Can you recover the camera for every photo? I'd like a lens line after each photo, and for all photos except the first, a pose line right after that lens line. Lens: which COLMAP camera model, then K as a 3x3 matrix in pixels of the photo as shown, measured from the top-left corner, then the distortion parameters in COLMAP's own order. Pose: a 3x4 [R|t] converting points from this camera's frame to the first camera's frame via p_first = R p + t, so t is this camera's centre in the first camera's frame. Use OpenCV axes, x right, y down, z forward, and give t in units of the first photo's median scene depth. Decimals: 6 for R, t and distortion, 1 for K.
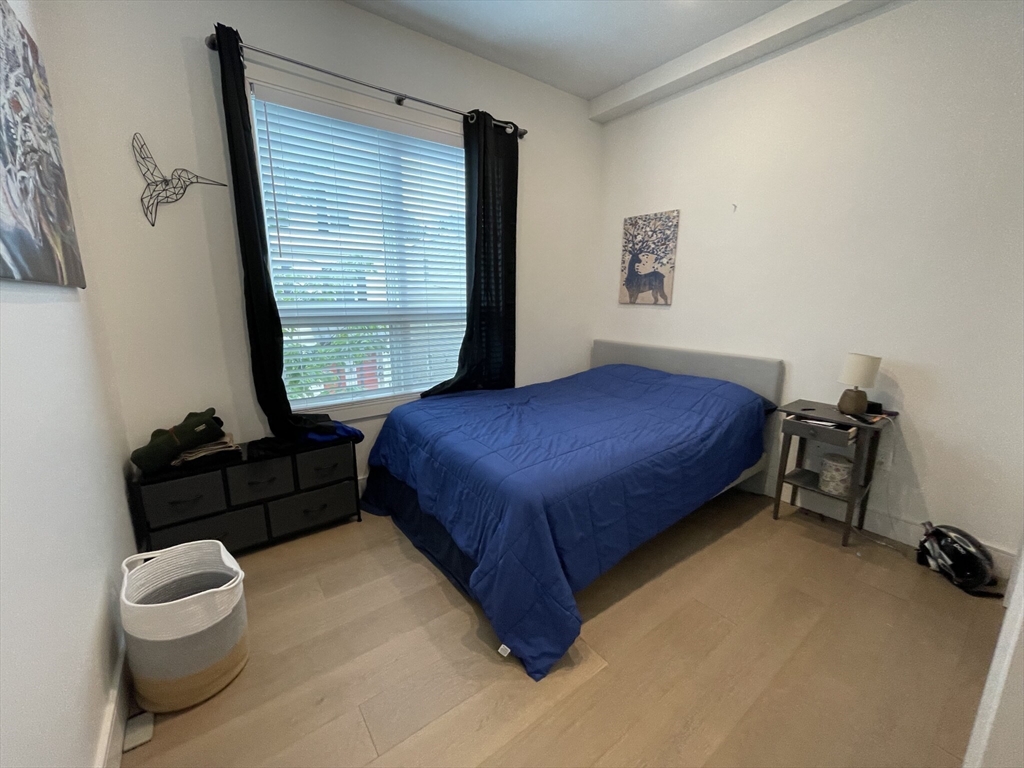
lens RADIAL K [[413.4, 0, 512.9], [0, 413.4, 383.7], [0, 0, 1]] dist [-0.002143, 0.000408]
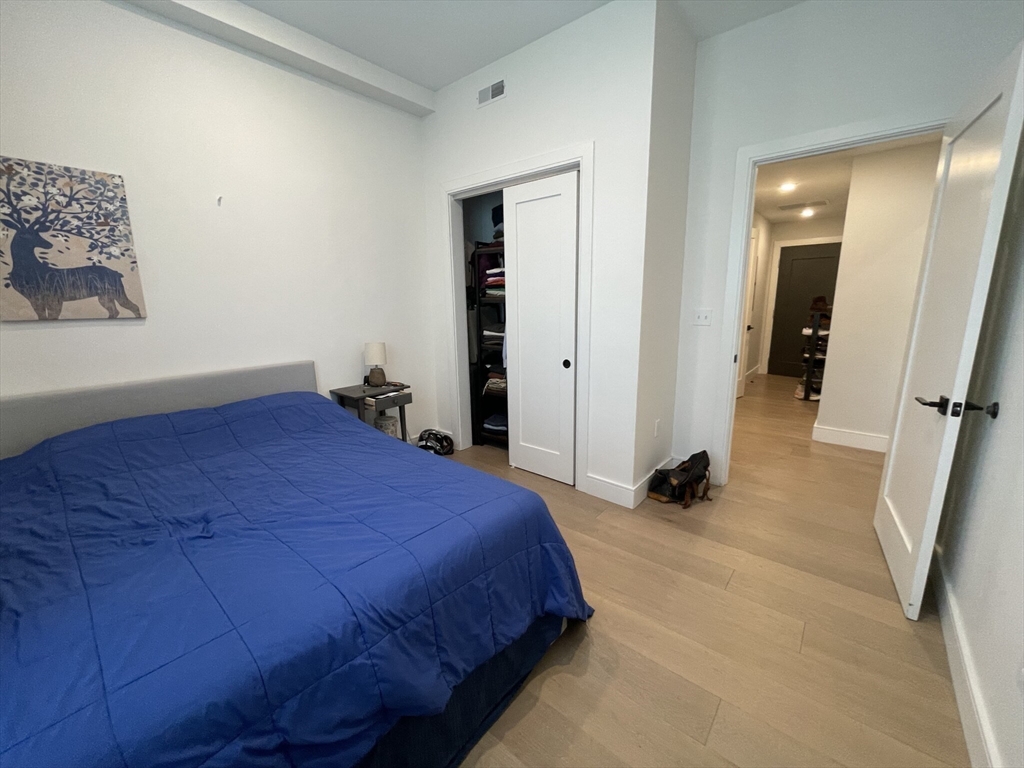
lens RADIAL K [[413.4, 0, 512.5], [0, 413.4, 382.8], [0, 0, 1]] dist [-0.002143, 0.000408]
pose [[-0.221721, -0.201260, 0.954114, -0.416407], [0.211139, 0.945346, 0.248476, -0.129978], [-0.951977, 0.256543, -0.167109, 0.560925]]
